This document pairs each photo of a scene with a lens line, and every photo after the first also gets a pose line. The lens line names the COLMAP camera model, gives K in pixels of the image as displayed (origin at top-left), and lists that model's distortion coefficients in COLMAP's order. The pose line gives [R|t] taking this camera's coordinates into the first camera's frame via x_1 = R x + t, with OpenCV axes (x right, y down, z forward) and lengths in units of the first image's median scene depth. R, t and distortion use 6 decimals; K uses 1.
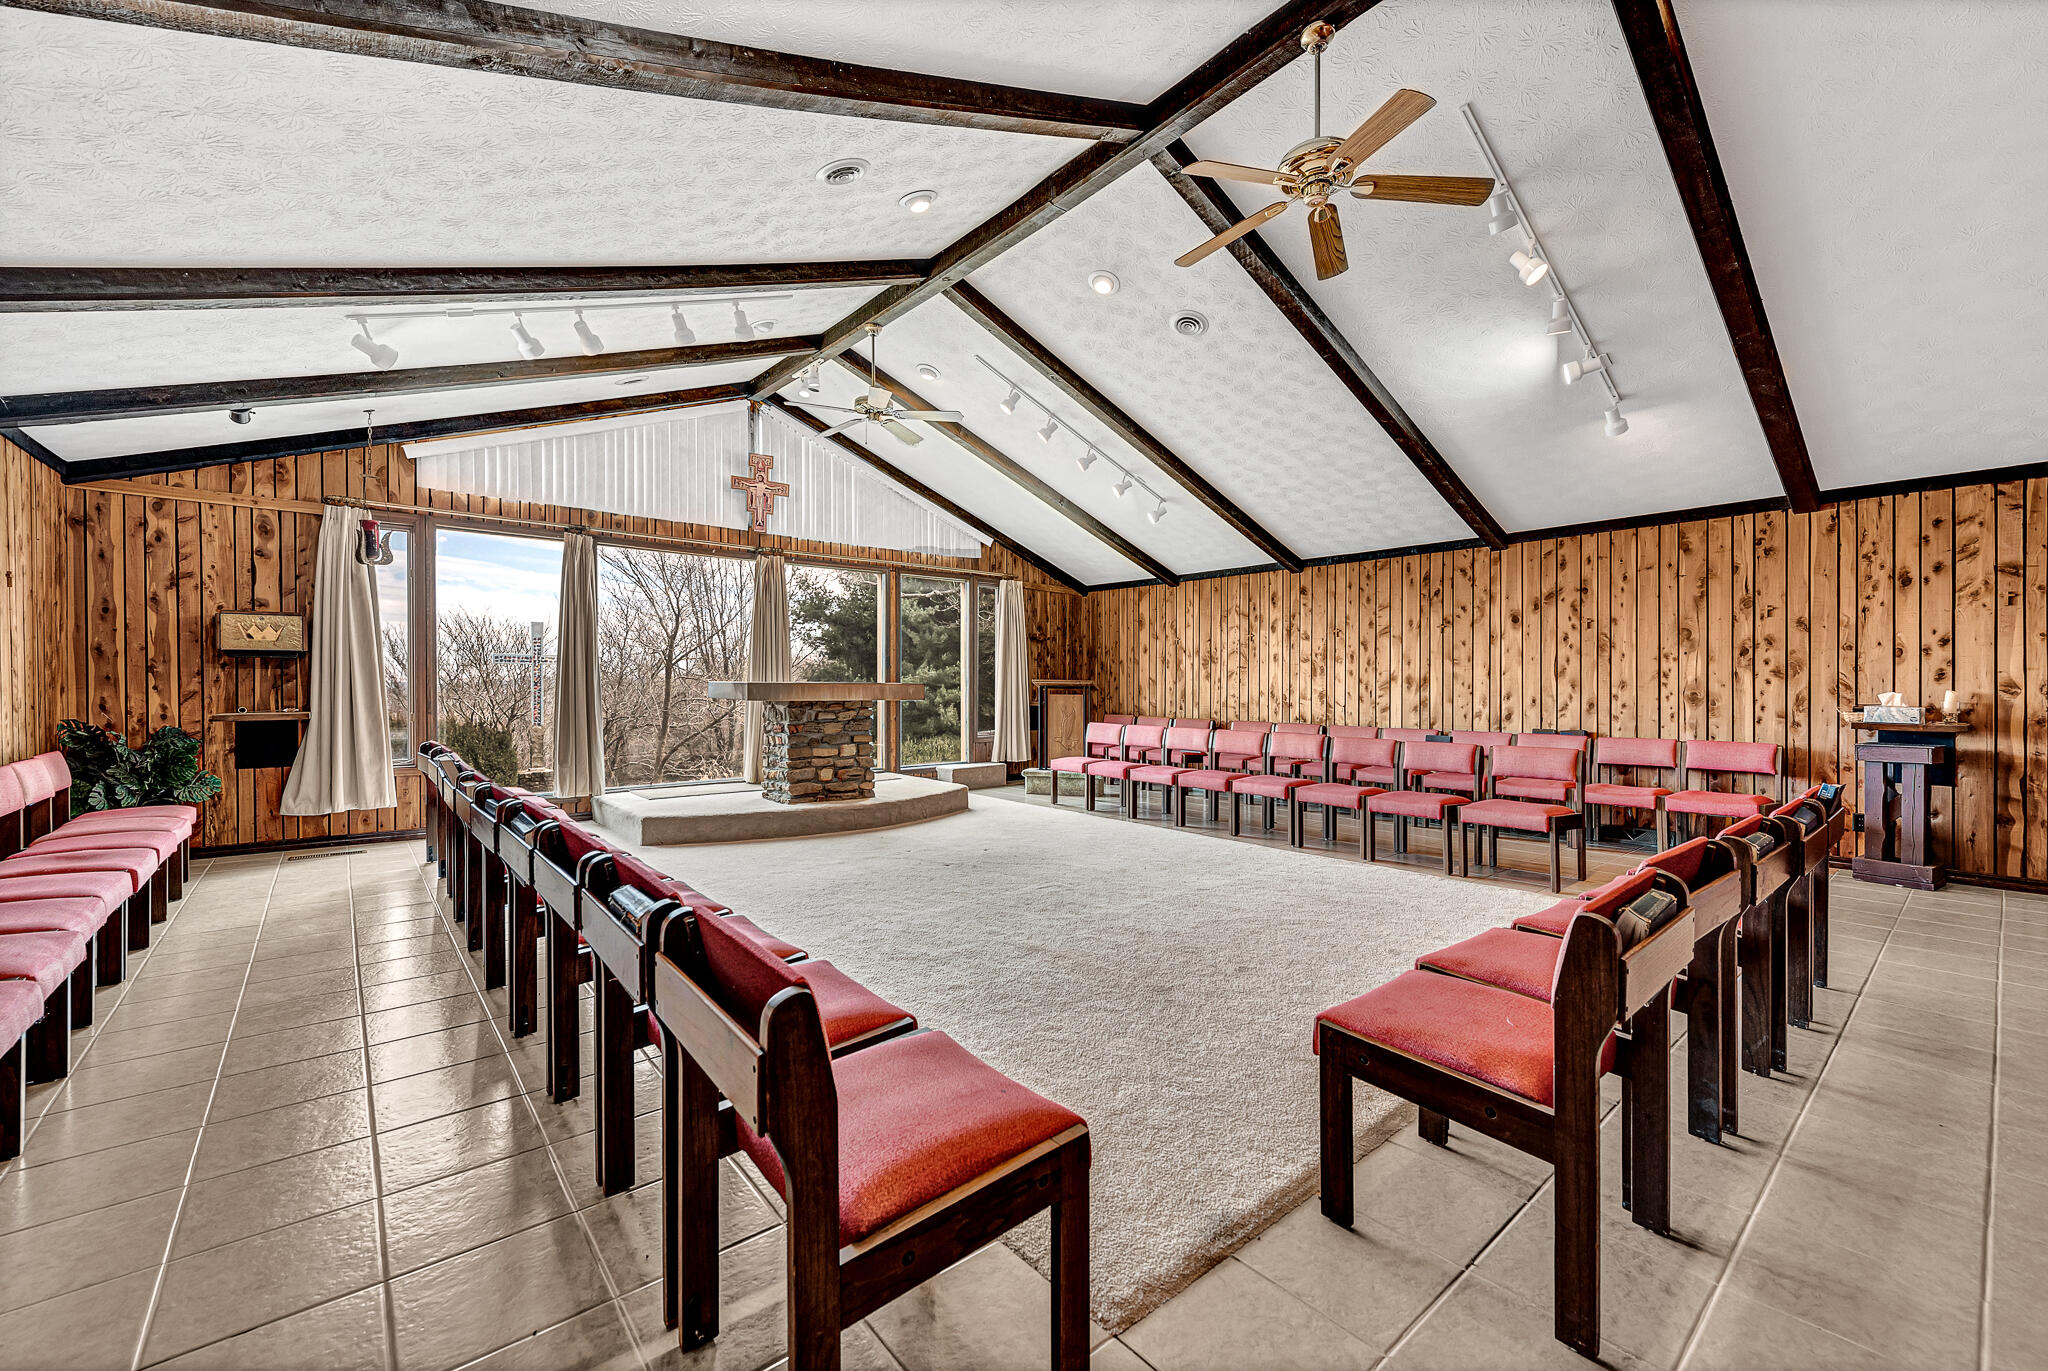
lens RADIAL K [[820.8, 0, 1035.1], [0, 820.8, 686.4], [0, 0, 1]] dist [0.002143, -0.000277]
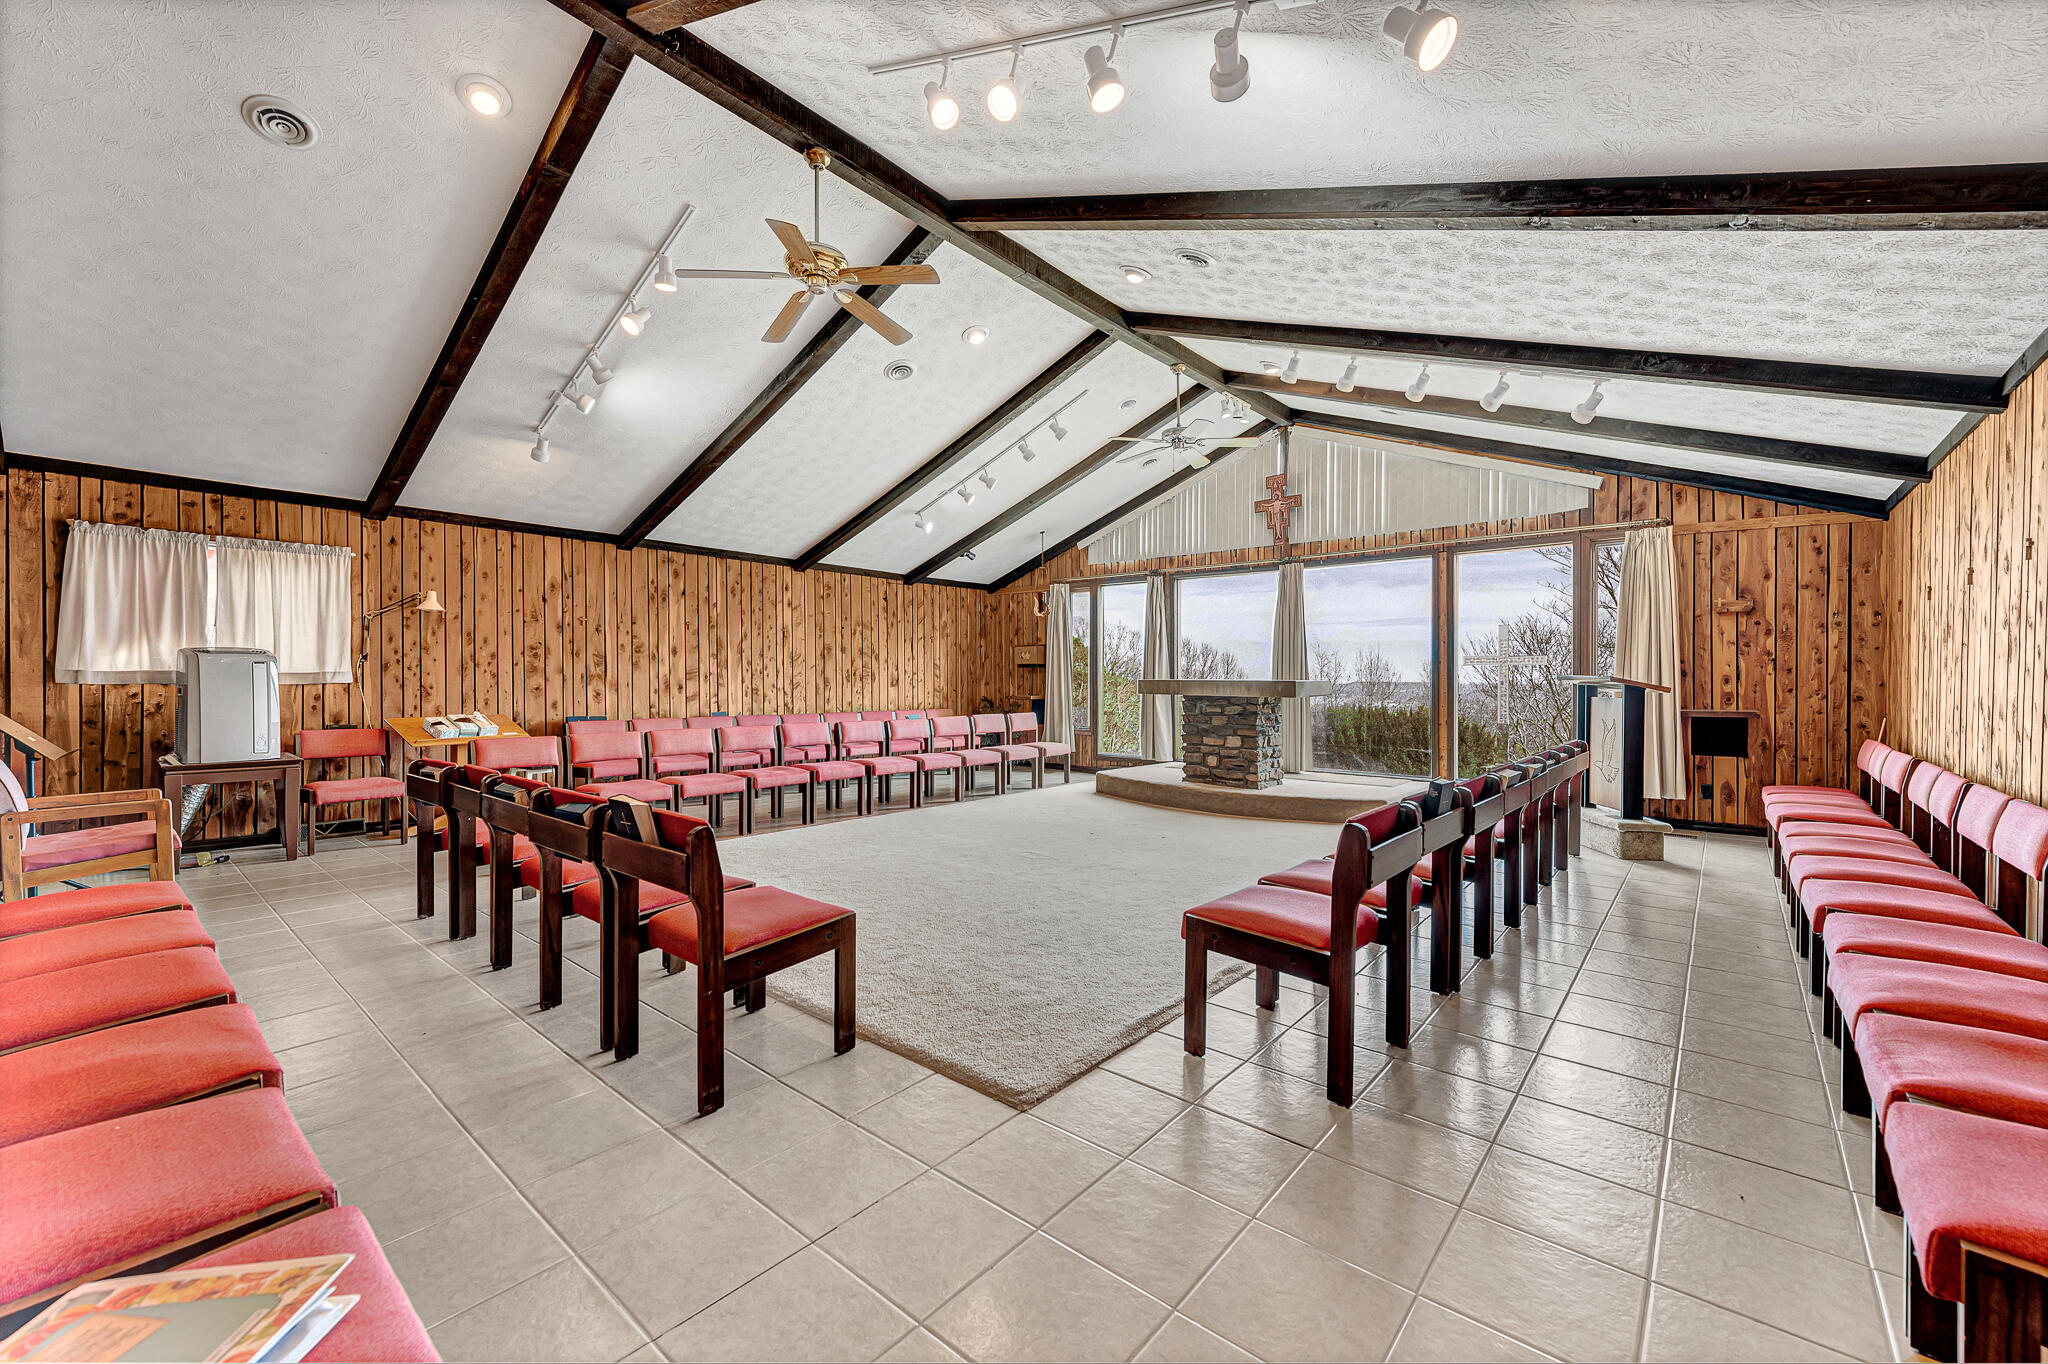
lens RADIAL K [[820.8, 0, 1035.0], [0, 820.8, 686.2], [0, 0, 1]] dist [0.002143, -0.000277]
pose [[0.163538, 0.002562, -0.986534, 0.825162], [-0.002287, 0.999995, 0.002218, 0.002131], [0.986534, 0.001894, 0.163543, 0.568992]]
